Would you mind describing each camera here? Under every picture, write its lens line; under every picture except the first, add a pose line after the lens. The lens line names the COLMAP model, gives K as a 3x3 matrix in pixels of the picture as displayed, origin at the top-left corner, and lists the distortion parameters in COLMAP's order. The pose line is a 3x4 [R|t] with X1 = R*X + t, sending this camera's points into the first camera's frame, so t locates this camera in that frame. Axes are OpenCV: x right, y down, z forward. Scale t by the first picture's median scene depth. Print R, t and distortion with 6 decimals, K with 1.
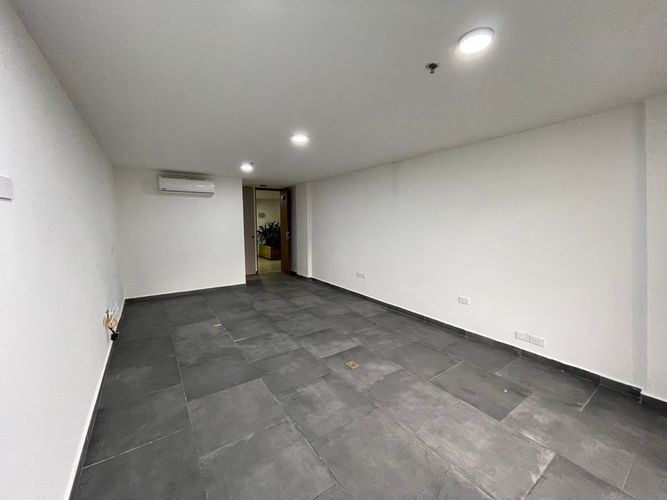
lens RADIAL K [[266.3, 0, 331.6], [0, 266.3, 250.2], [0, 0, 1]] dist [-0.010205, 0.001493]
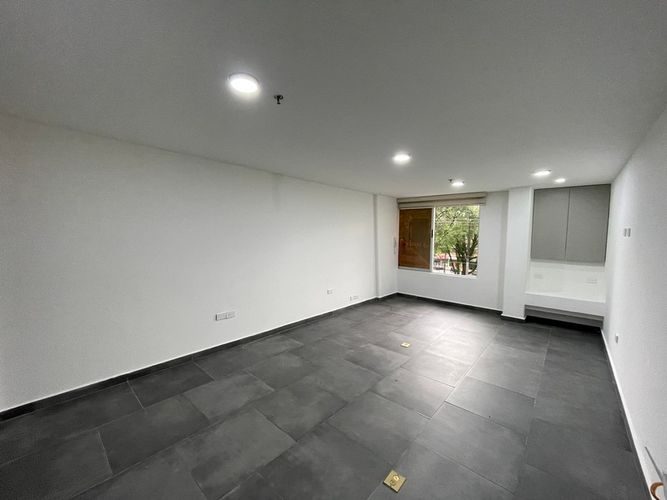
lens RADIAL K [[266.3, 0, 332.1], [0, 266.3, 250.7], [0, 0, 1]] dist [-0.010205, 0.001493]
pose [[-0.229988, -0.066656, 0.970908, -0.766813], [0.092335, 0.991657, 0.089952, -0.137656], [-0.968803, 0.110337, -0.221915, 1.103026]]
